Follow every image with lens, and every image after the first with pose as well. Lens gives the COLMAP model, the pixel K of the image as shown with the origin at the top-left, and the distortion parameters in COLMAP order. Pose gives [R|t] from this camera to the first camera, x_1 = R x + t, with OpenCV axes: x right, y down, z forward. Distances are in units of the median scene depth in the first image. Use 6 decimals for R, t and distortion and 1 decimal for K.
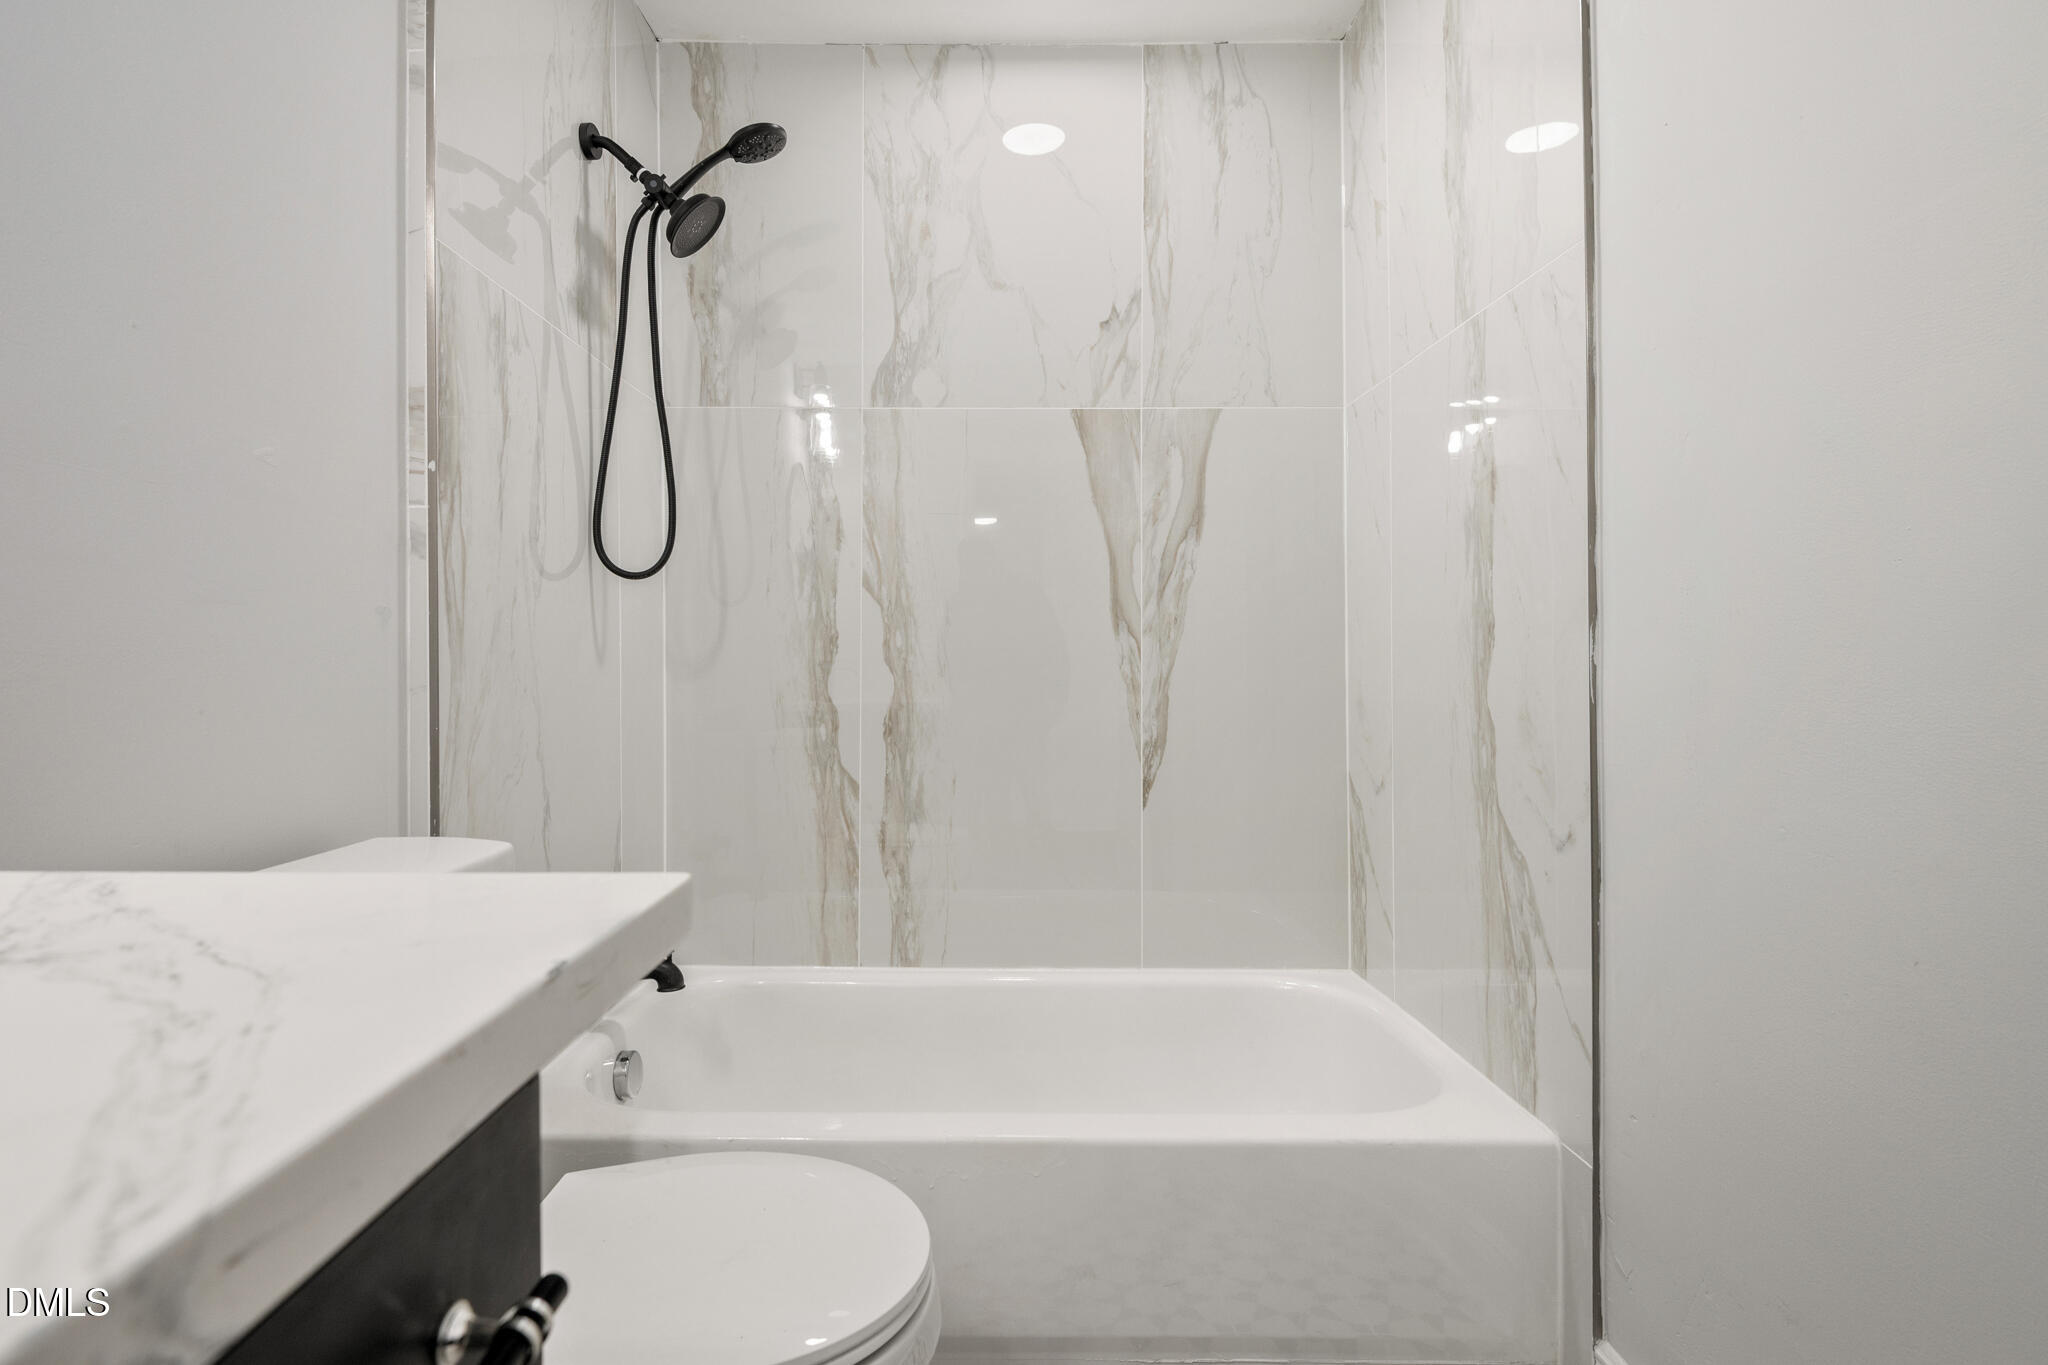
lens RADIAL K [[1046.3, 0, 1022.3], [0, 1046.3, 648.5], [0, 0, 1]] dist [0.004526, -0.015996]
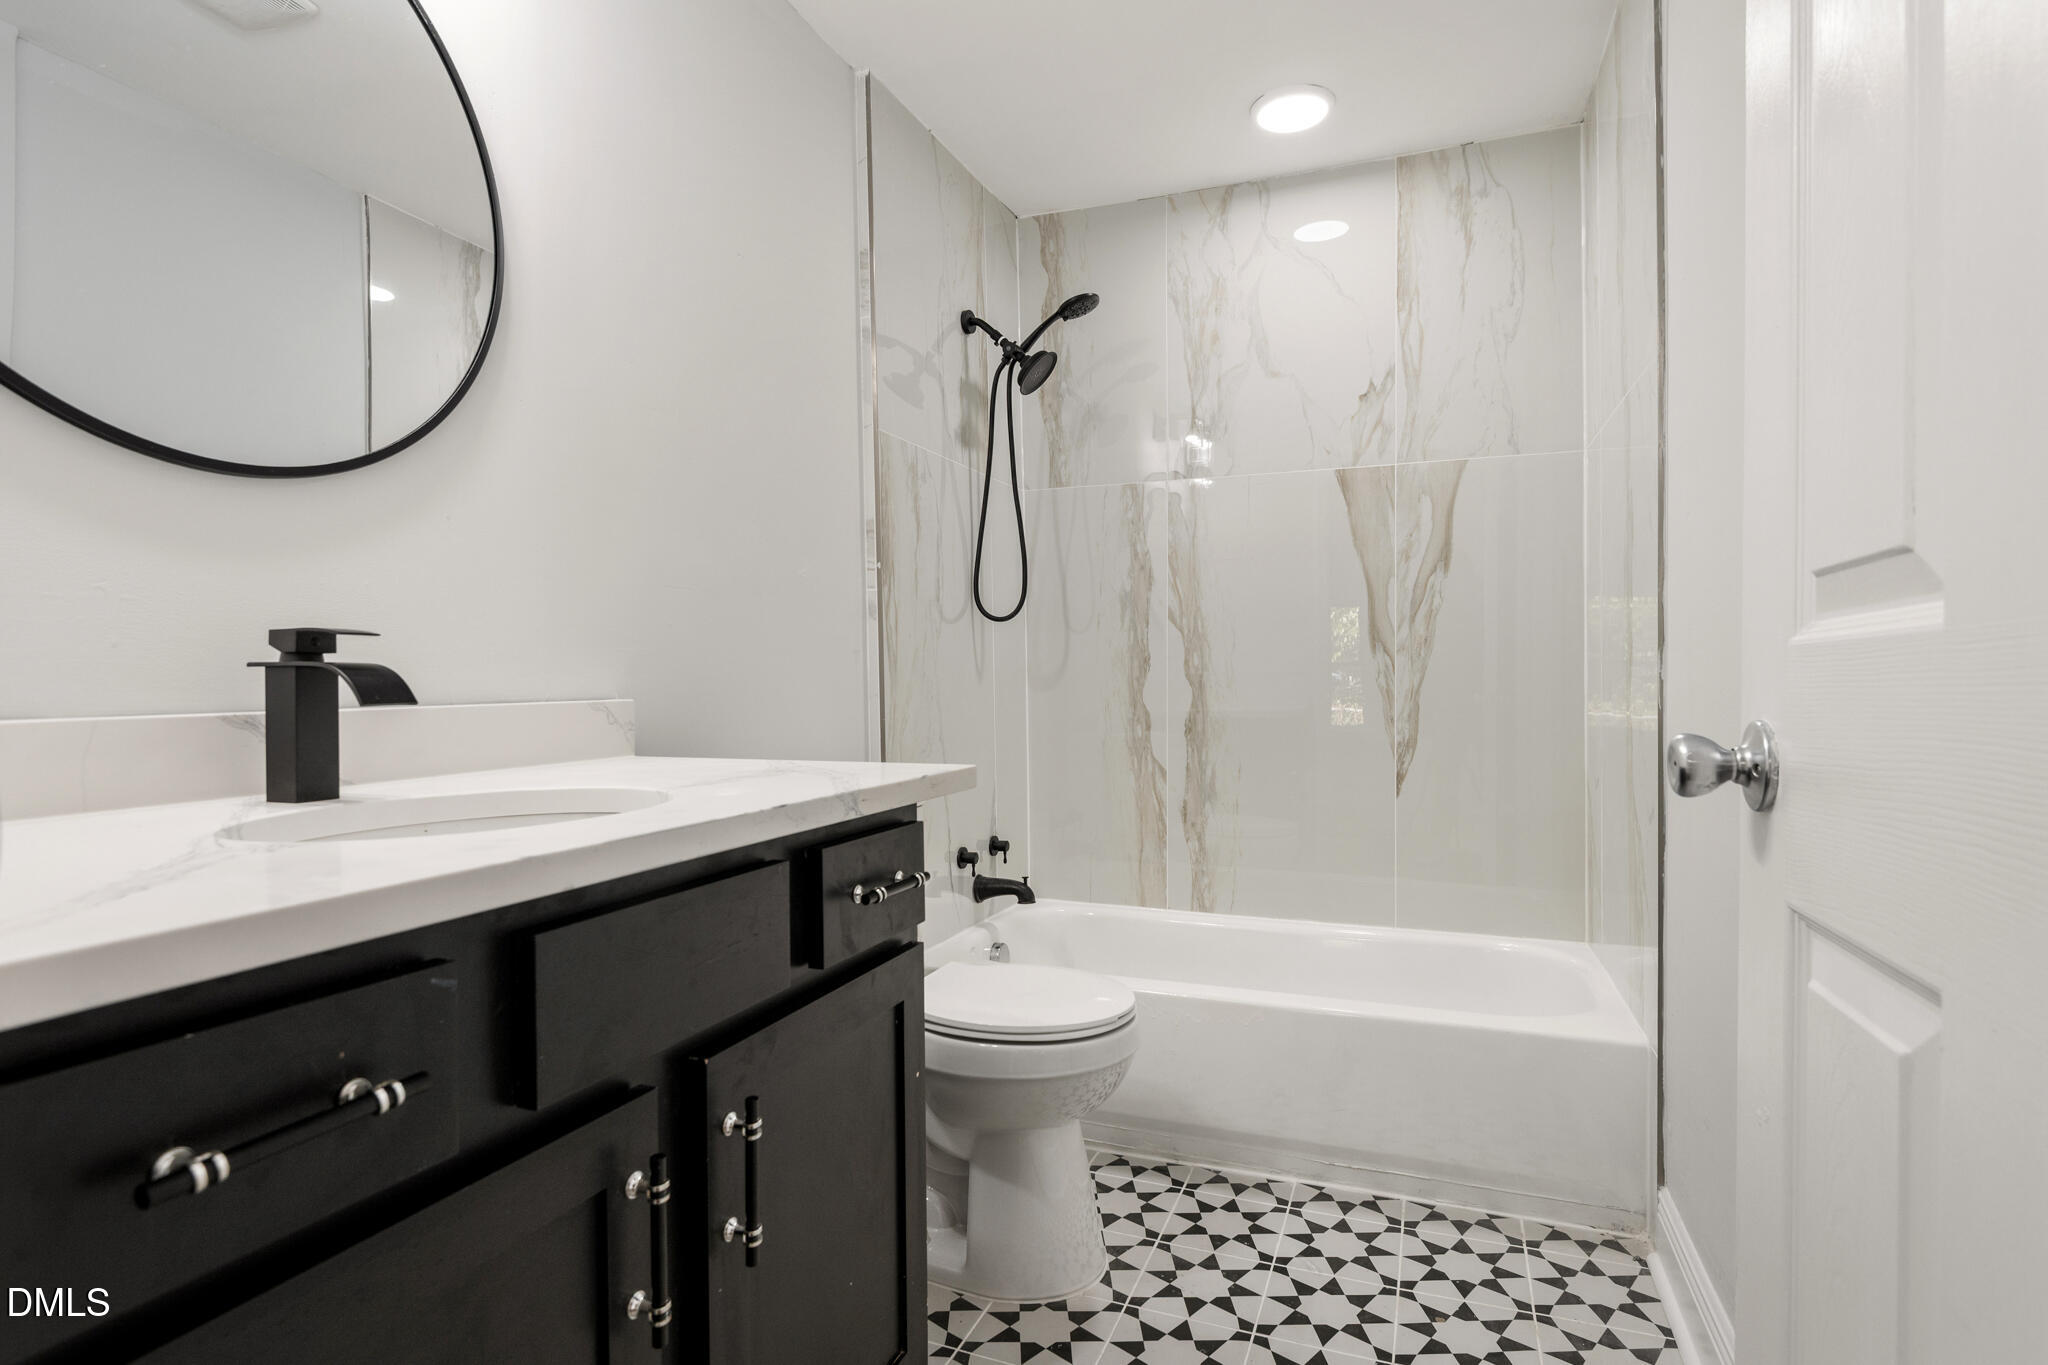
lens RADIAL K [[1045.8, 0, 1024.0], [0, 1045.8, 682.5], [0, 0, 1]] dist [-0.000987, -0.000178]
pose [[0.933672, -0.003197, -0.358115, 0.145939], [0.011405, 0.999718, 0.020809, -0.009519], [0.357947, -0.023513, 0.933446, -0.280313]]
